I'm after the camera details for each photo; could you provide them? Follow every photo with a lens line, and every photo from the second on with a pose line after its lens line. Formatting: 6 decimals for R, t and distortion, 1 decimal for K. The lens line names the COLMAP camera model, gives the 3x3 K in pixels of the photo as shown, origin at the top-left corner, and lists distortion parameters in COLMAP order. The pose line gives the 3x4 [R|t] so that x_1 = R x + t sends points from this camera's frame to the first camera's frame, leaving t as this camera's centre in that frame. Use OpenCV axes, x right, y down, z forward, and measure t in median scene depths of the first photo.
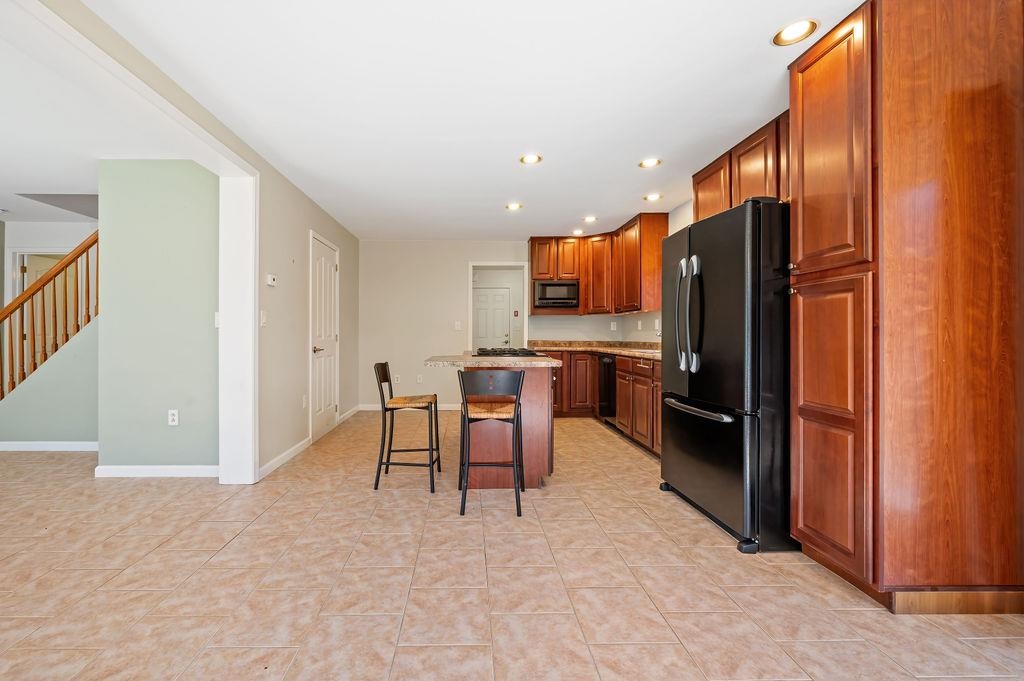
lens RADIAL K [[422.3, 0, 475.3], [0, 422.3, 333.5], [0, 0, 1]] dist [-0.000190, -0.000031]
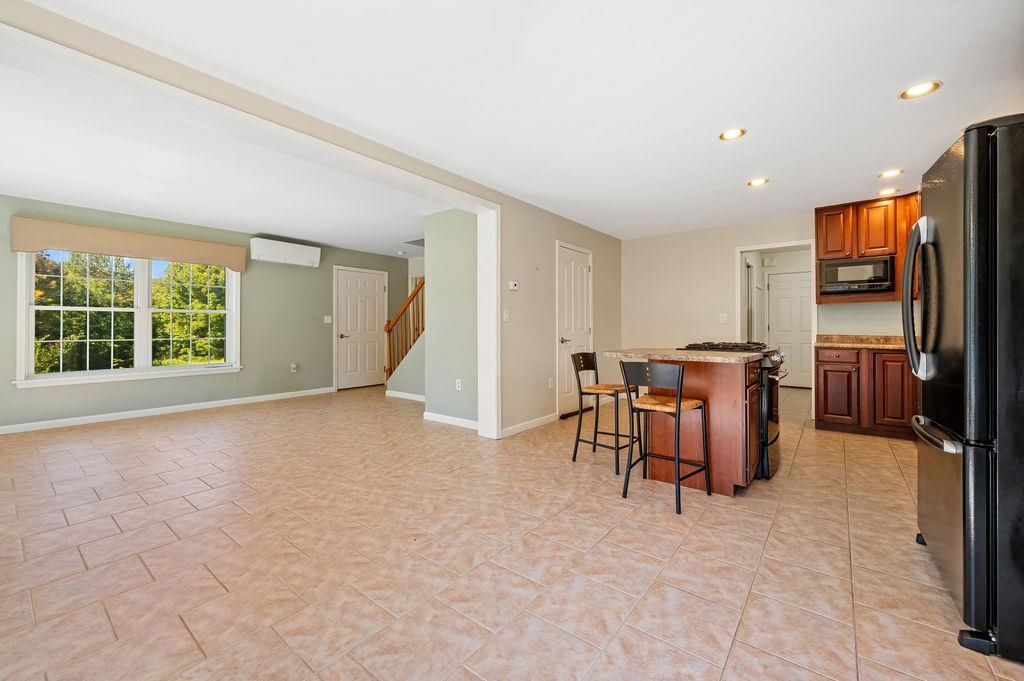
lens RADIAL K [[412.5, 0, 513.3], [0, 412.5, 324.8], [0, 0, 1]] dist [0.000287, 0.000201]
pose [[0.779424, -0.005005, -0.626476, 0.345552], [0.001534, 0.999980, -0.006081, 0.002106], [0.626495, 0.003778, 0.779417, 0.015341]]
